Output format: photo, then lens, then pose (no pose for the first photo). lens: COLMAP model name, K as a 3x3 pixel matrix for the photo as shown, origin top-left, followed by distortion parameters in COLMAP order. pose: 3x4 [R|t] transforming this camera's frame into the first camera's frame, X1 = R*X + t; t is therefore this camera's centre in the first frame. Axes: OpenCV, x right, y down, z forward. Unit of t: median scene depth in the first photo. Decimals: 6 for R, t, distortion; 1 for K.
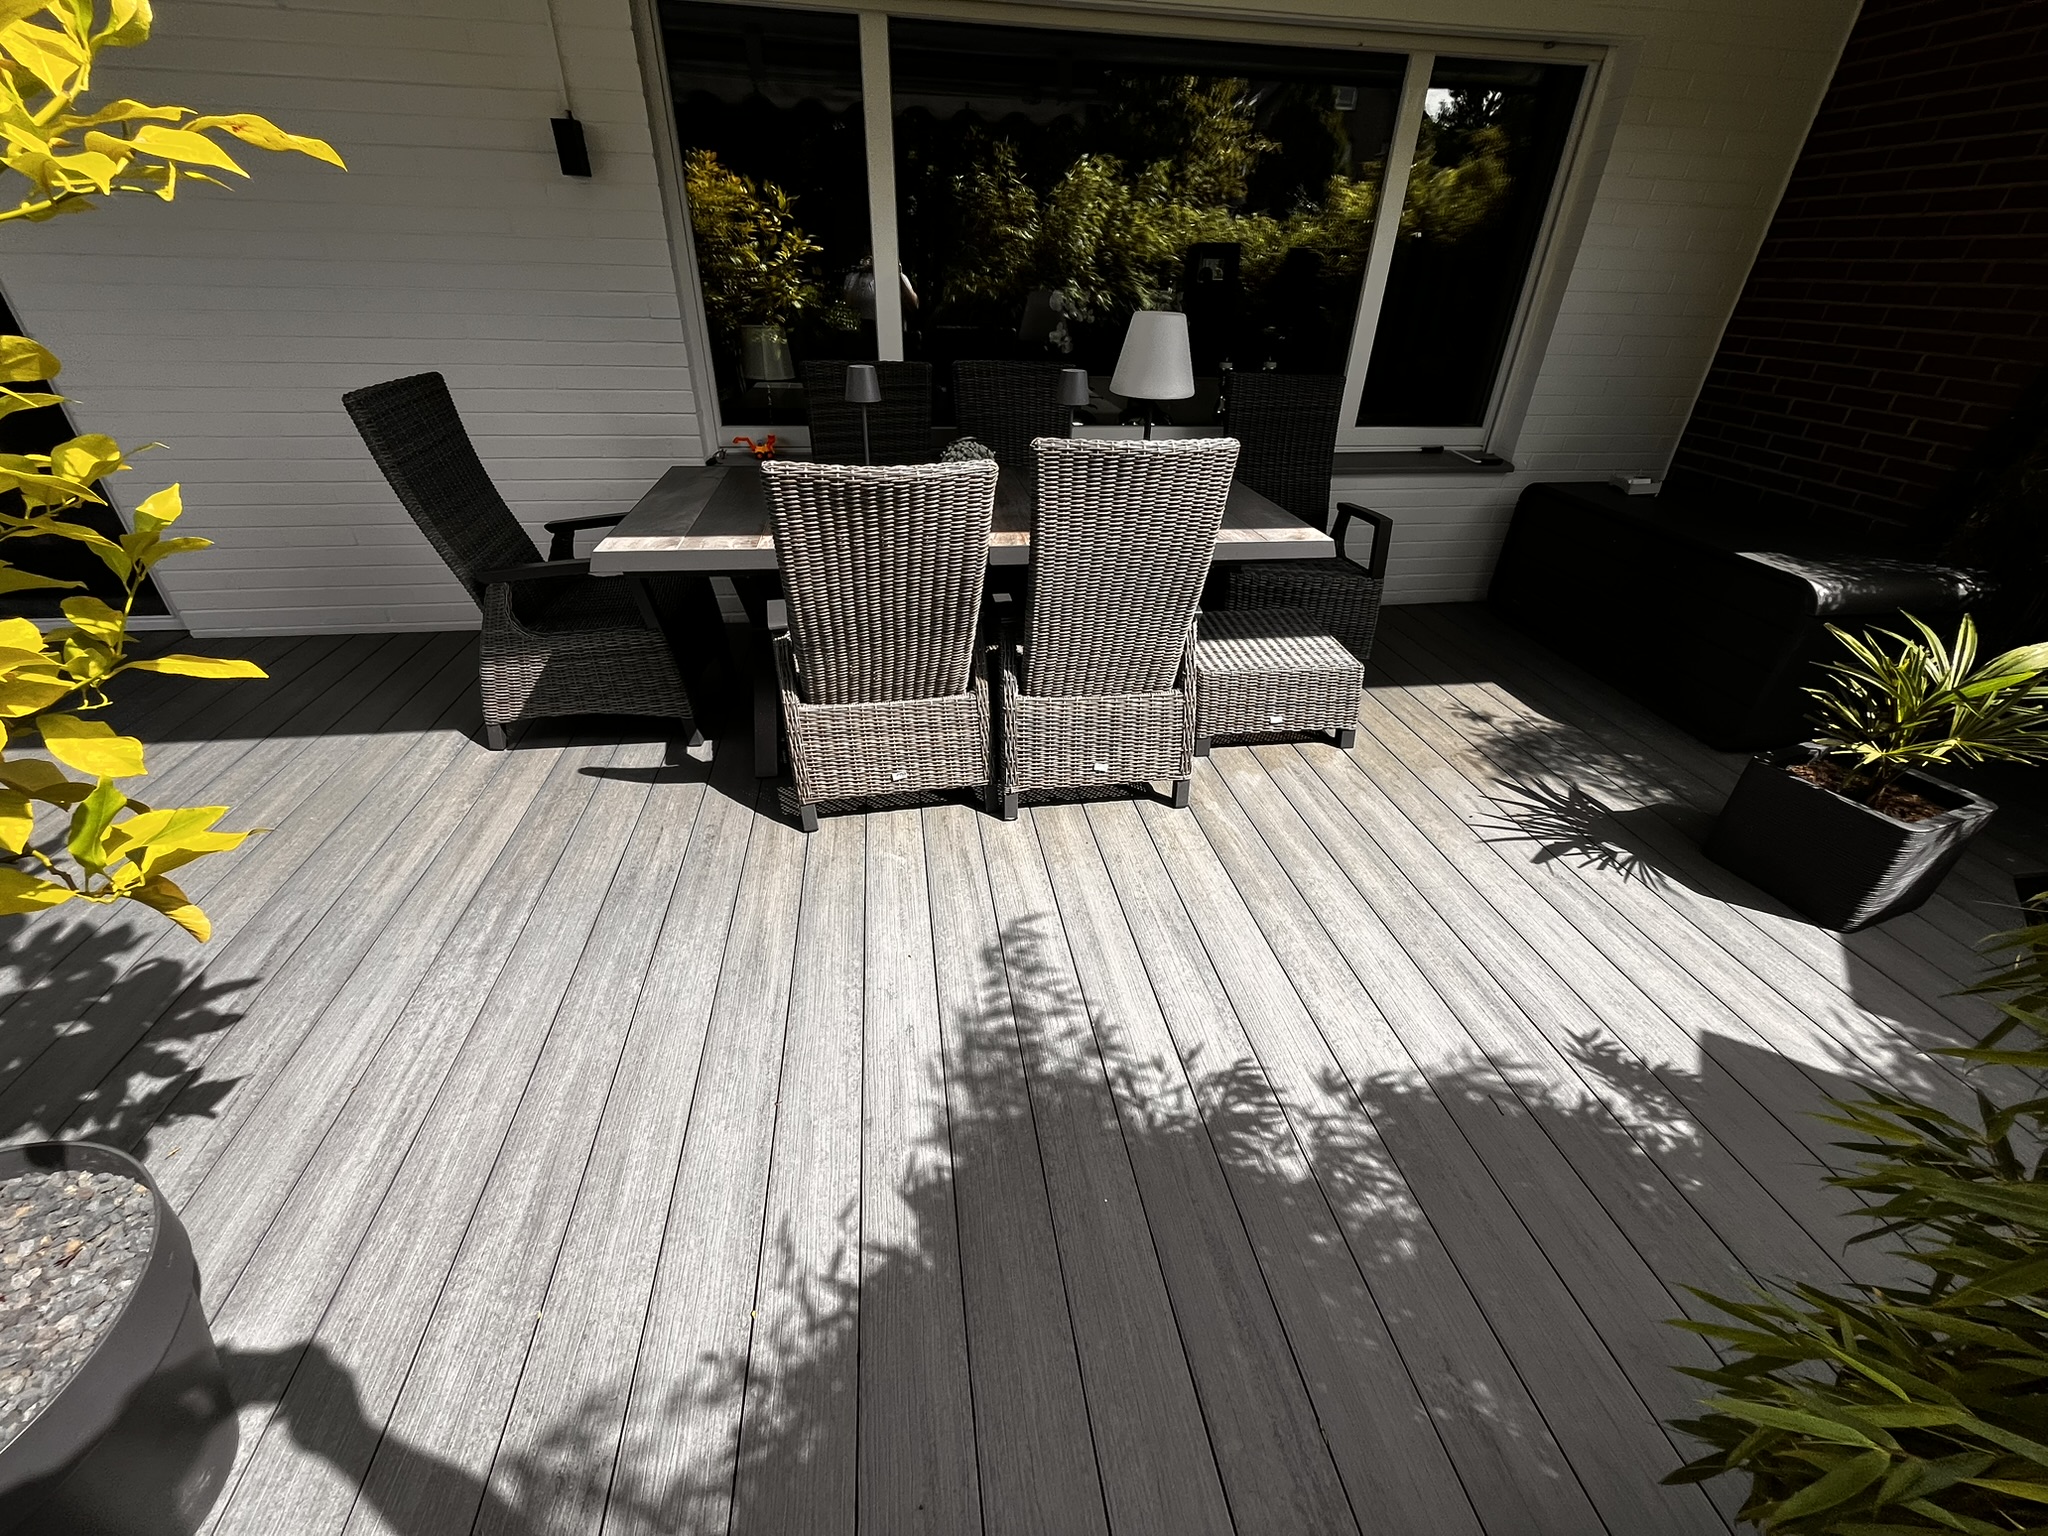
lens RADIAL K [[825.0, 0, 1024.0], [0, 825.0, 768.0], [0, 0, 1]] dist [-0.002587, -0.000034]
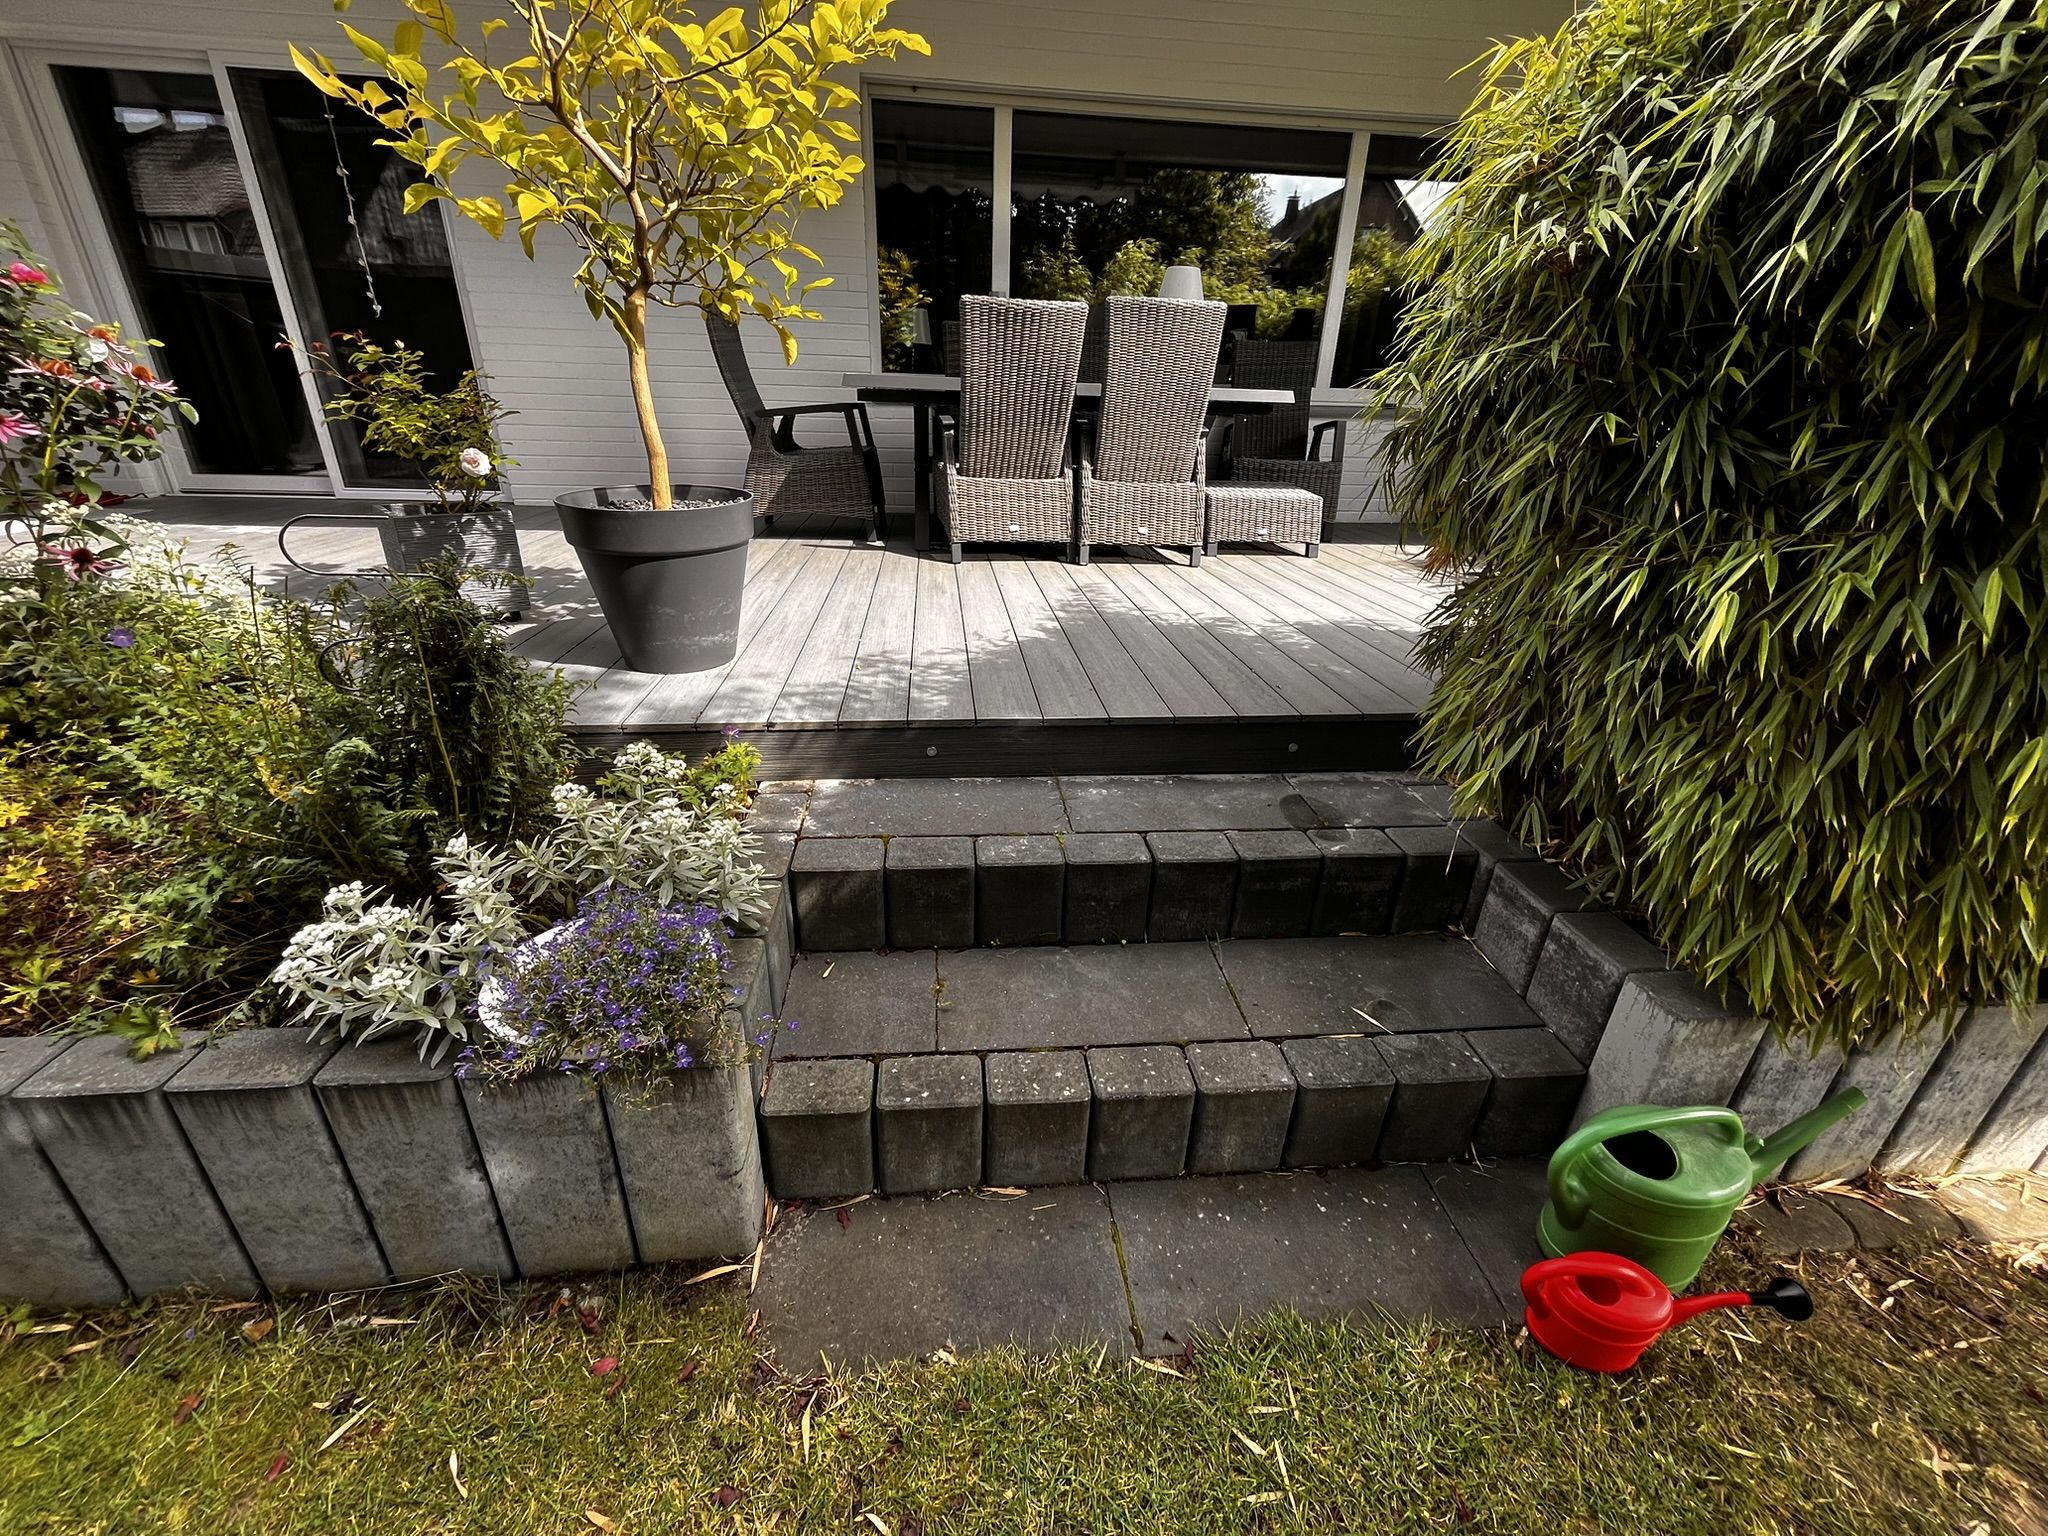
lens RADIAL K [[825.0, 0, 1024.0], [0, 825.0, 768.0], [0, 0, 1]] dist [-0.002587, -0.000034]
pose [[0.998716, 0.024836, -0.044152, -0.051555], [-0.030098, 0.991975, -0.122803, 0.654231], [0.040748, 0.123974, 0.991448, -0.503124]]
